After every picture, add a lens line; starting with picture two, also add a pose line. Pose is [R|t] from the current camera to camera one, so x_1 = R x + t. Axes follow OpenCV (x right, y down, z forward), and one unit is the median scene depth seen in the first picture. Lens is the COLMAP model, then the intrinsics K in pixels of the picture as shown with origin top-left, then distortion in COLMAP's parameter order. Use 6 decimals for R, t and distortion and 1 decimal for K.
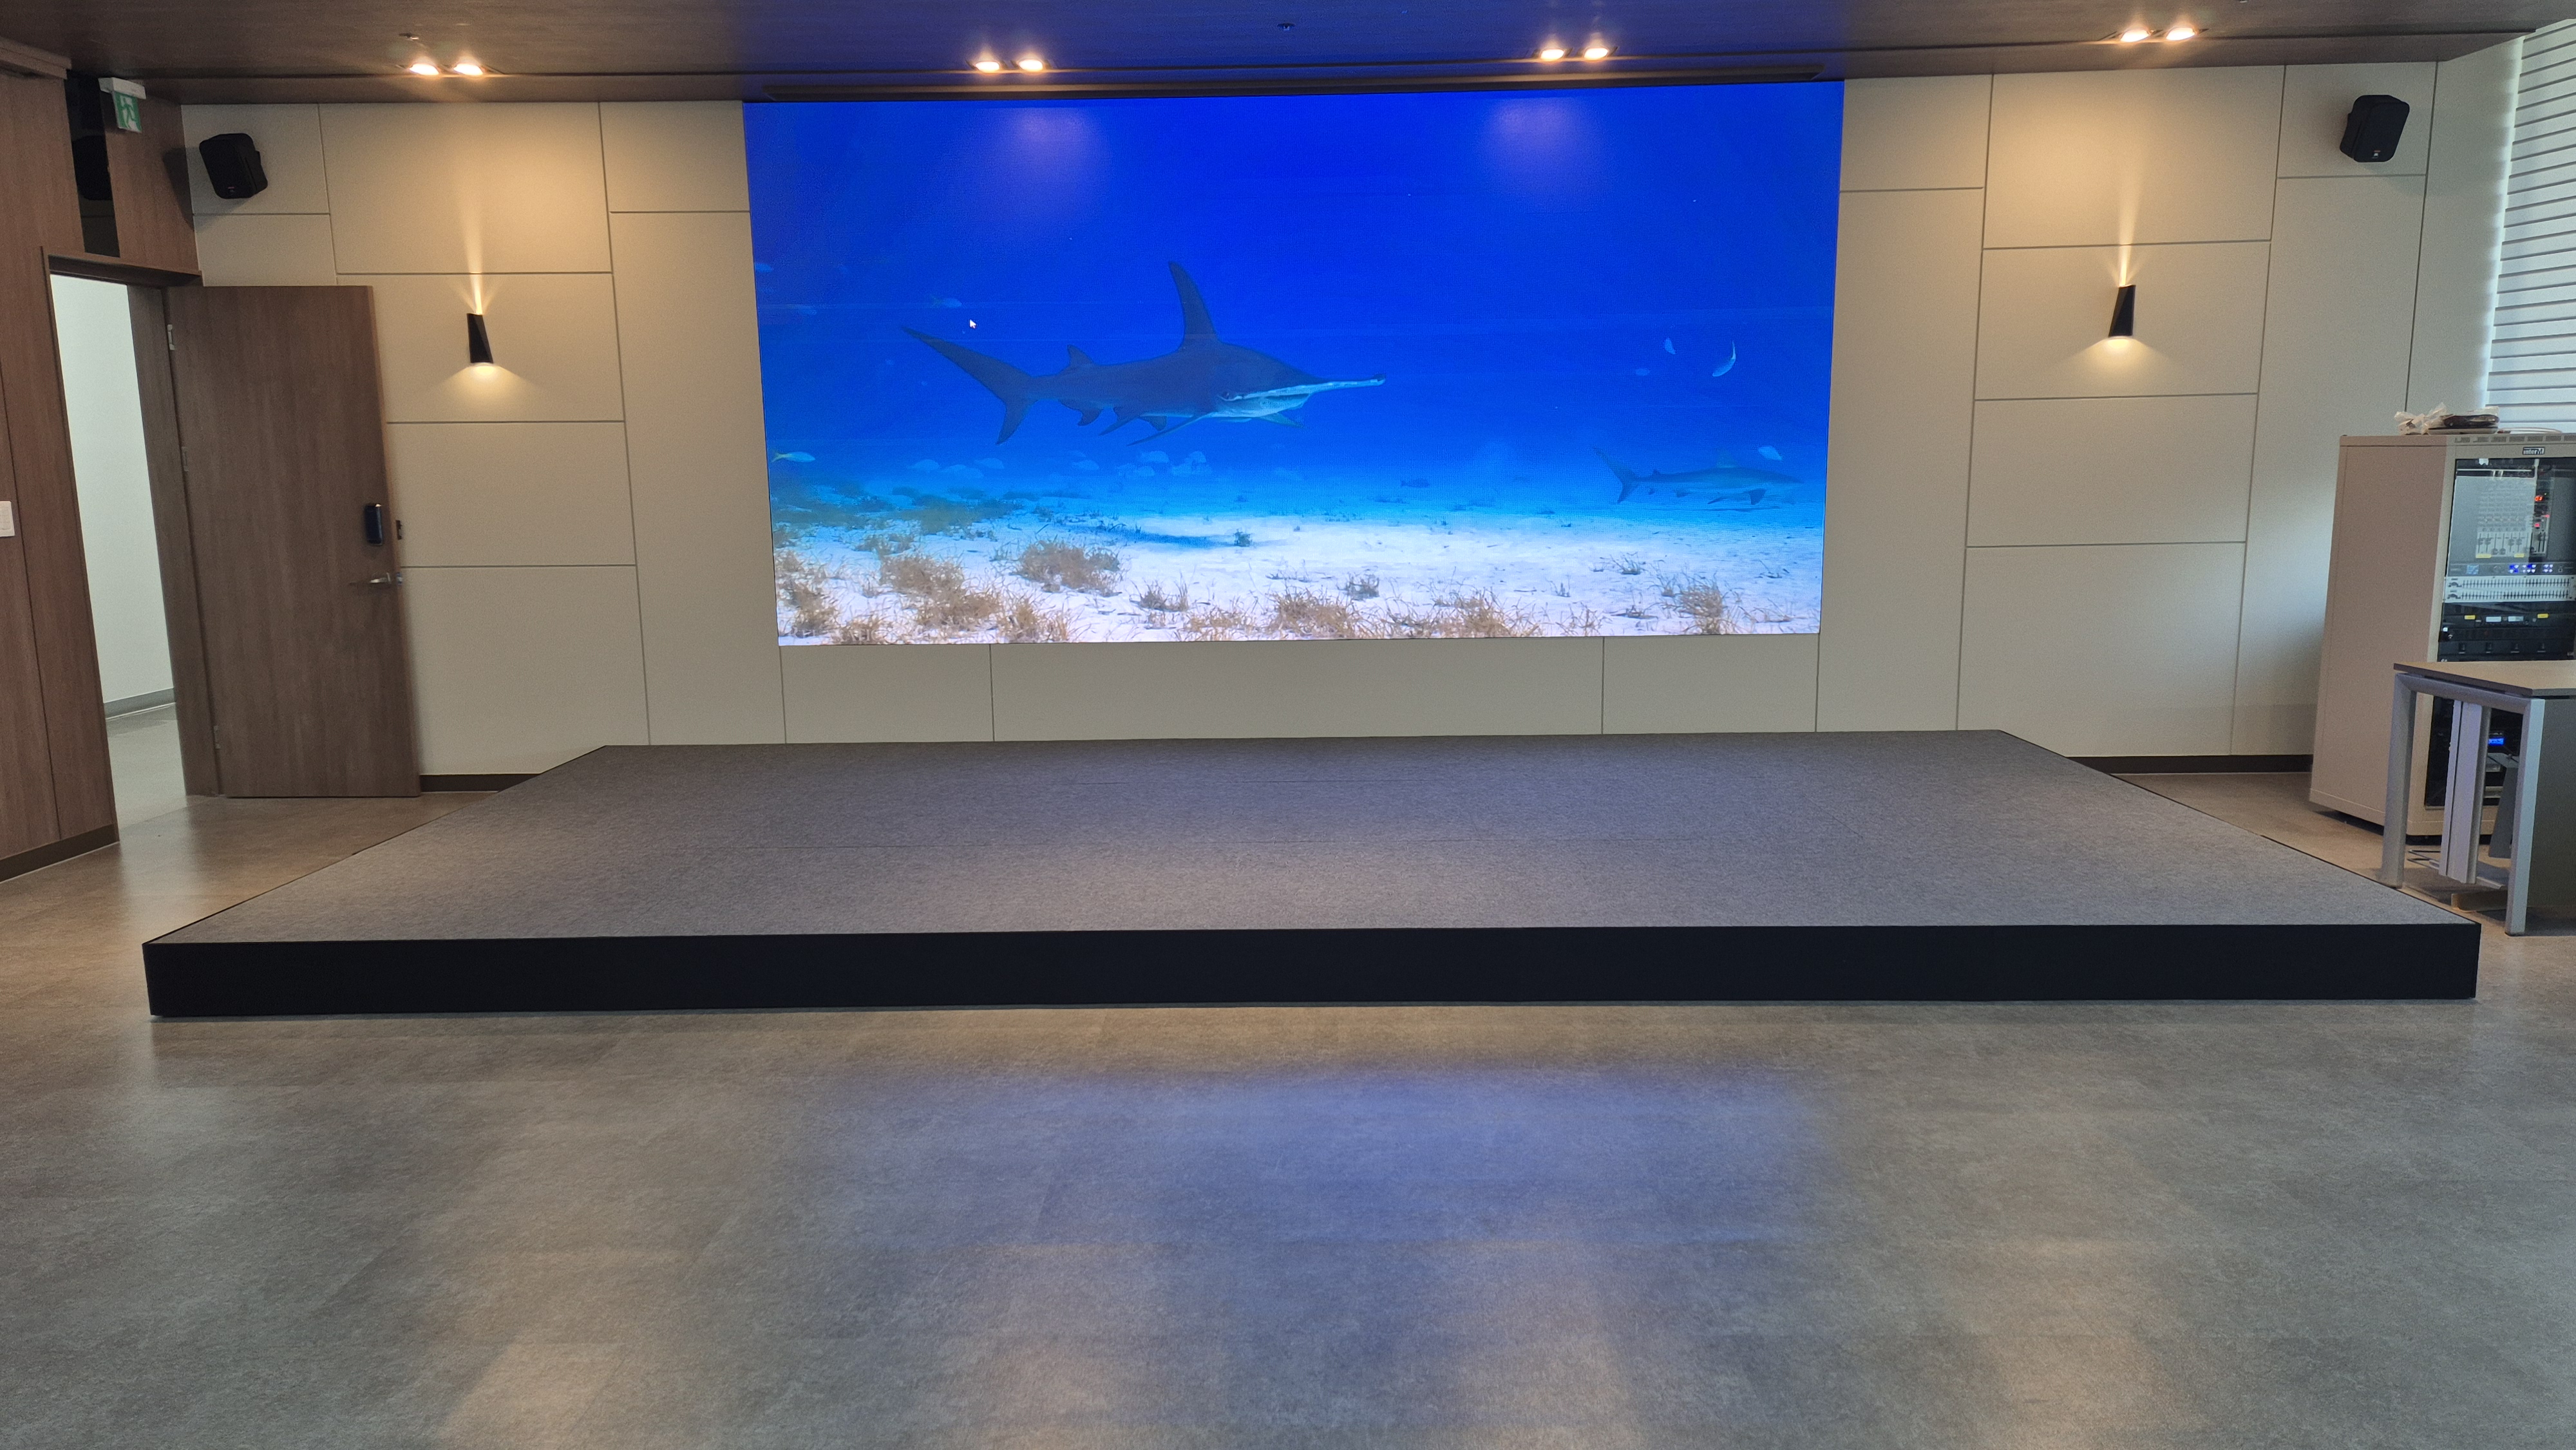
lens RADIAL K [[1745.2, 0, 1279.1], [0, 1745.2, 717.9], [0, 0, 1]] dist [0.057400, -0.047258]
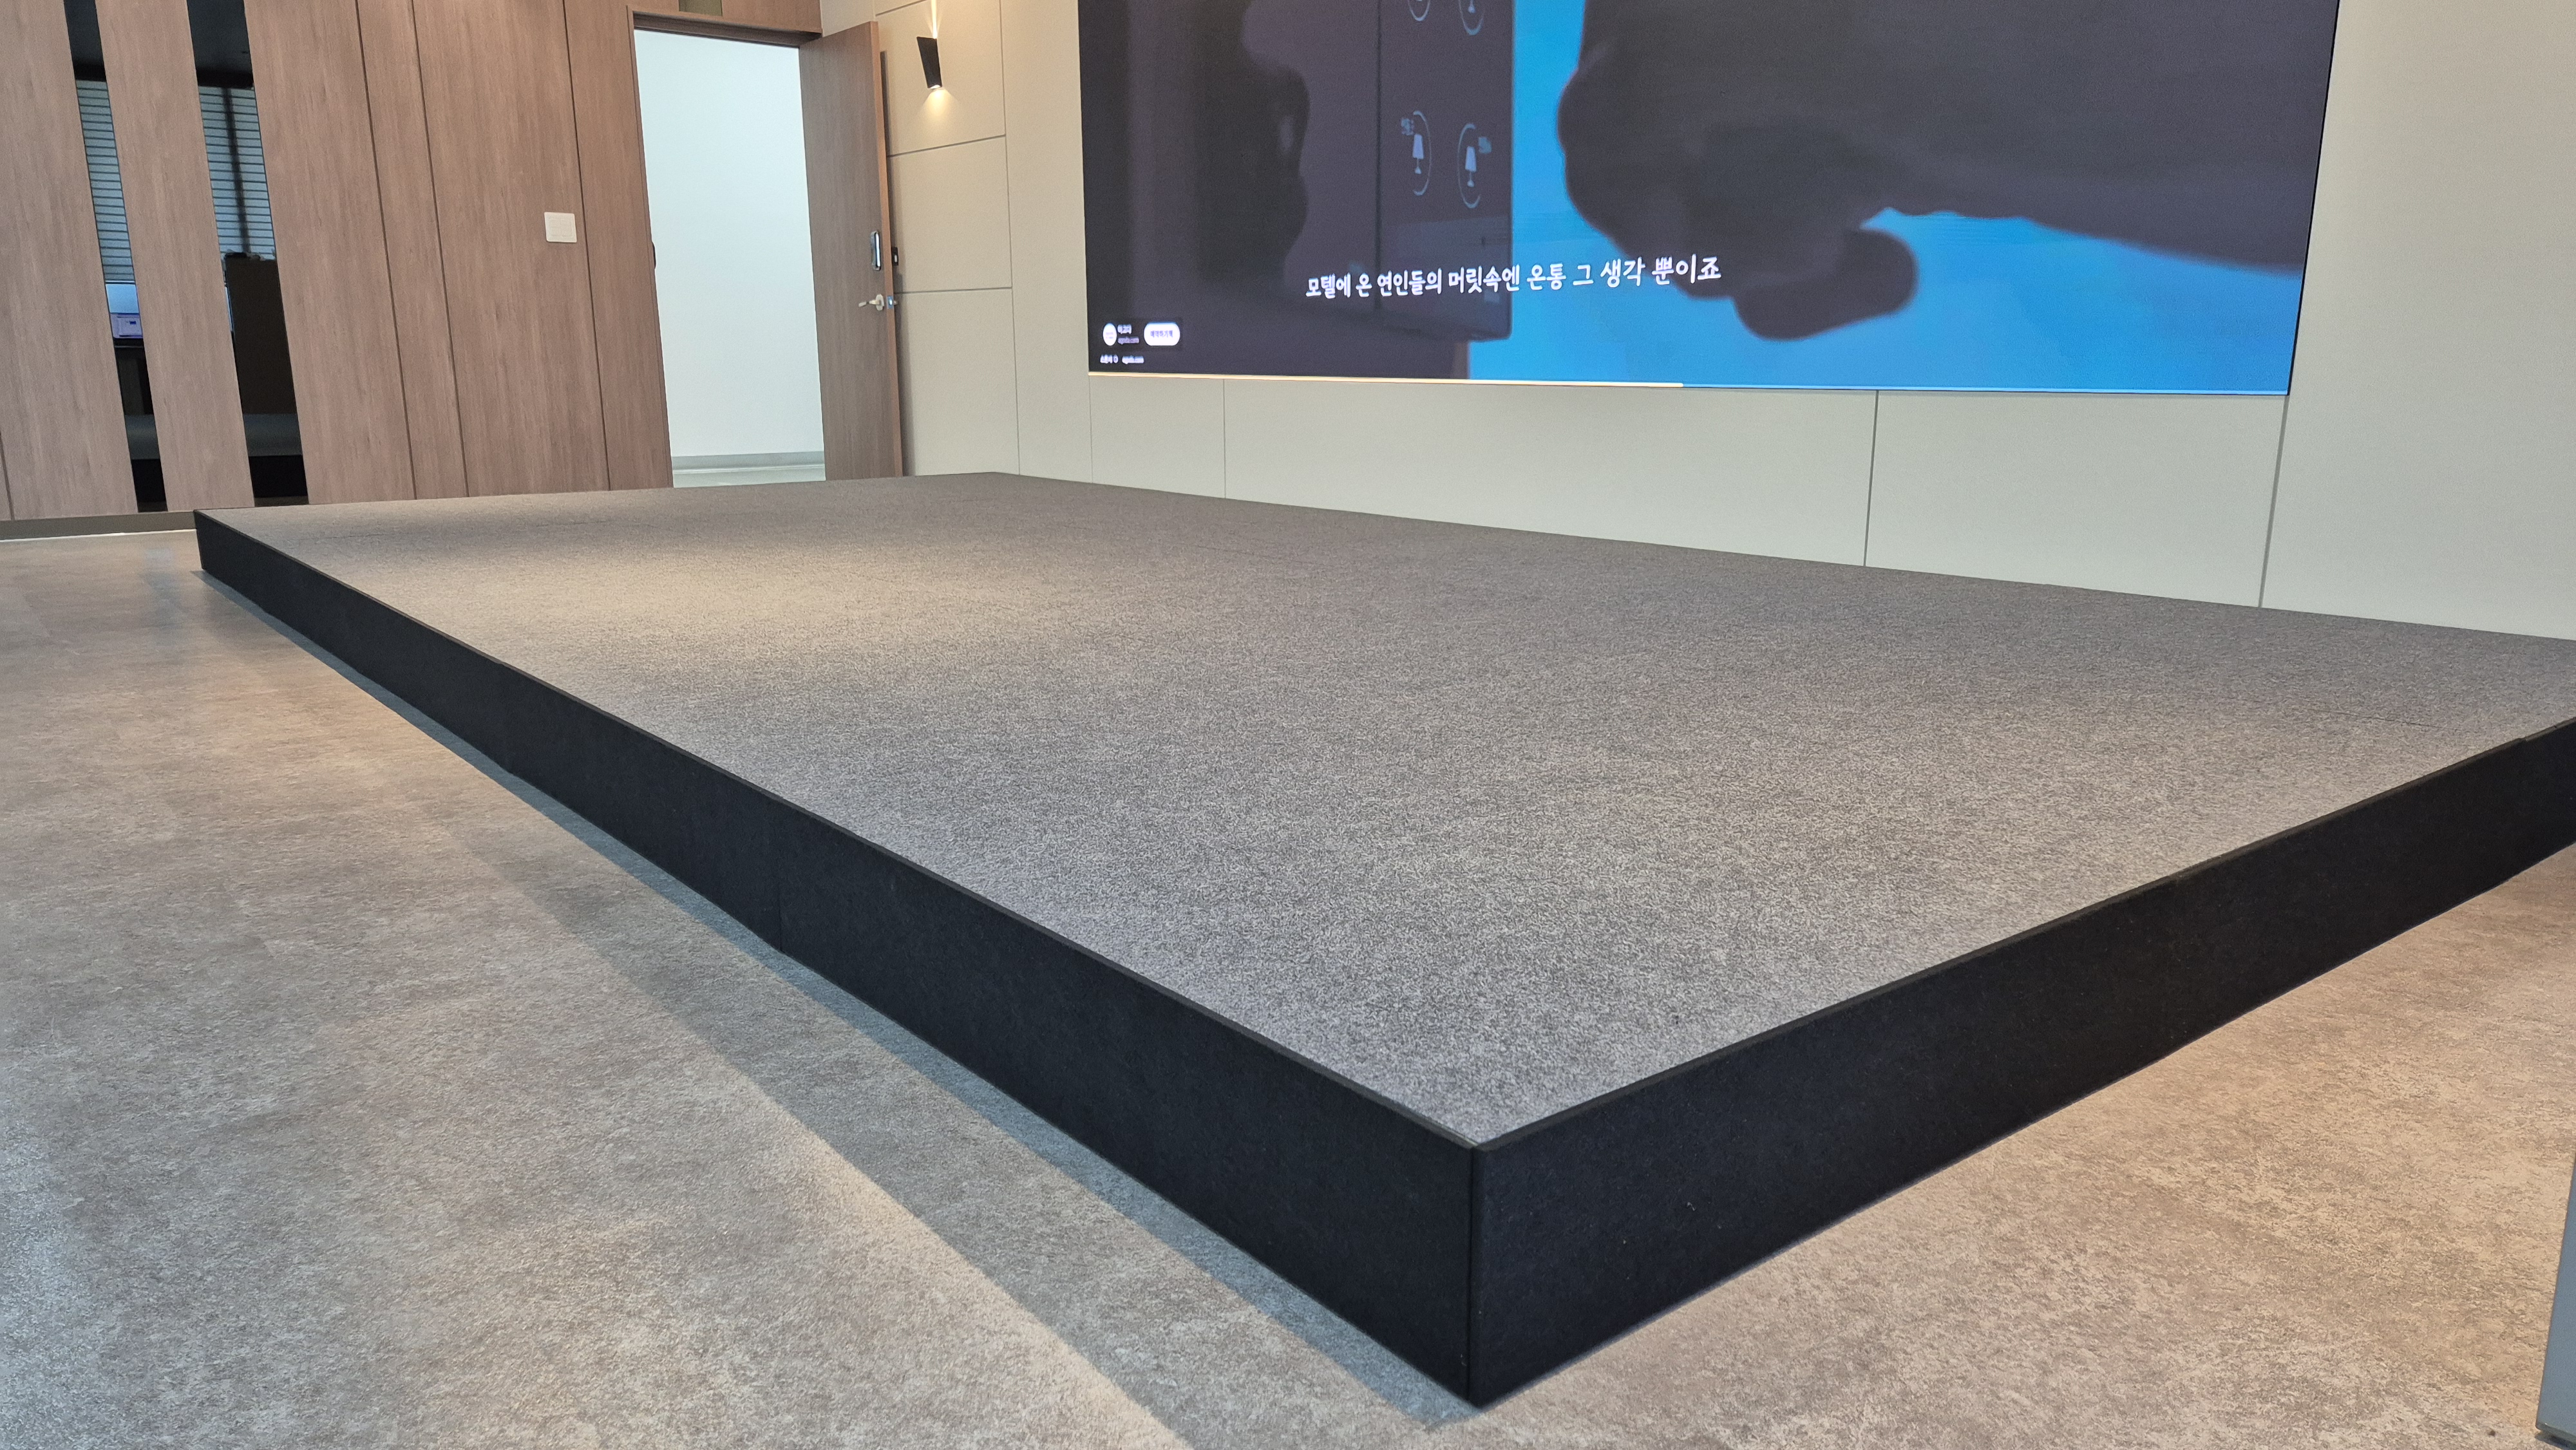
lens RADIAL K [[1745.2, 0, 1286.7], [0, 1745.2, 733.3], [0, 0, 1]] dist [0.057400, -0.047258]
pose [[0.624936, 0.180268, -0.759578, 0.526609], [-0.125089, 0.983525, 0.130501, 0.012266], [0.770589, 0.013460, 0.637190, 0.494516]]
